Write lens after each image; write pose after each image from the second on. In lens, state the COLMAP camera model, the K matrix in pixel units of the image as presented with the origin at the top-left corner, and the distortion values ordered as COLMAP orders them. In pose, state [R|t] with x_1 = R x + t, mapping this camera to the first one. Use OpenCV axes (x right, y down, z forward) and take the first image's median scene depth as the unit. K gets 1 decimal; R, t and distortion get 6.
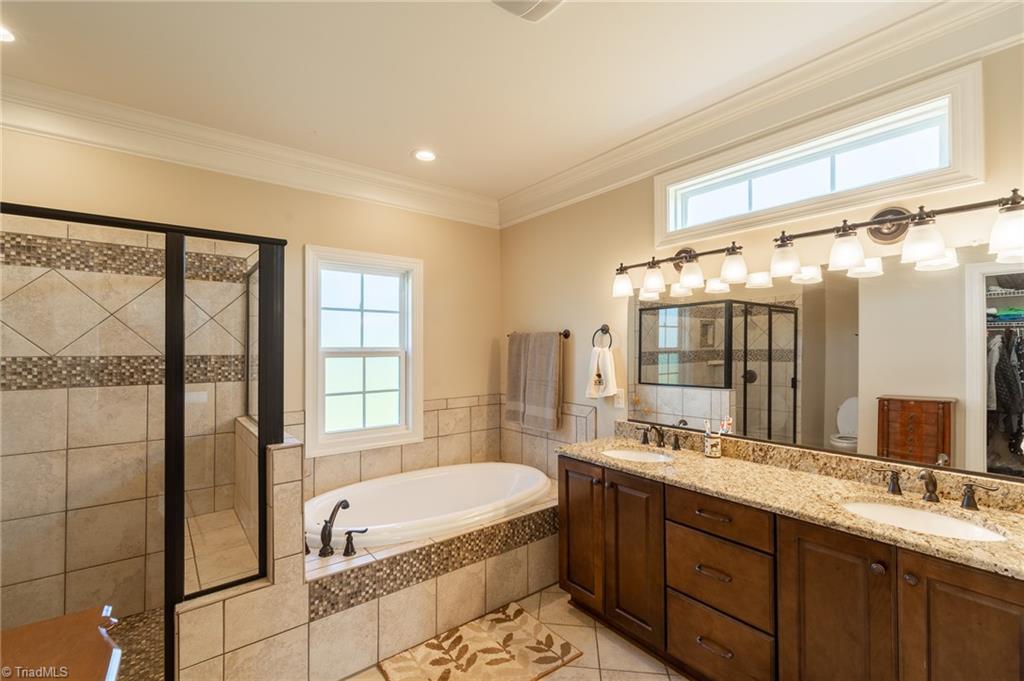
lens RADIAL K [[440.5, 0, 512.0], [0, 440.5, 340.5], [0, 0, 1]] dist [-0.022095, 0.000314]
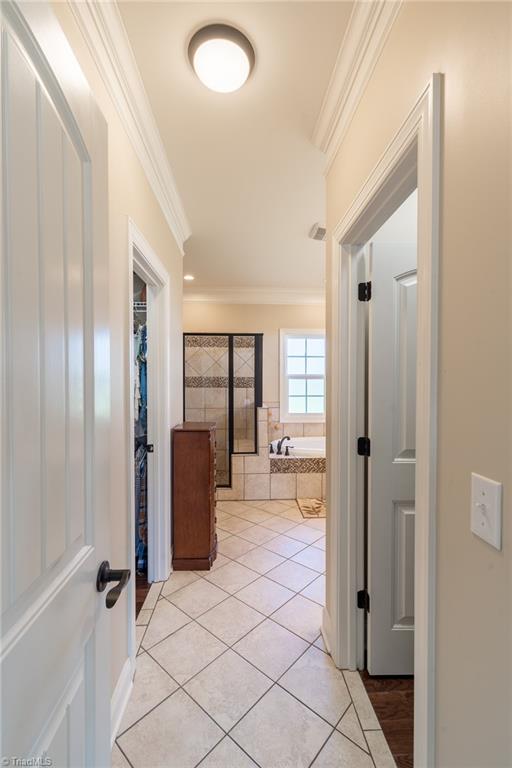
lens RADIAL K [[338.8, 0, 256.0], [0, 338.8, 384.0], [0, 0, 1]] dist [-0.000662, -0.000056]
pose [[0.818222, 0.014621, -0.574717, 0.611575], [0.008957, 0.999231, 0.038174, -0.003311], [0.574833, -0.036383, 0.817462, -0.706387]]
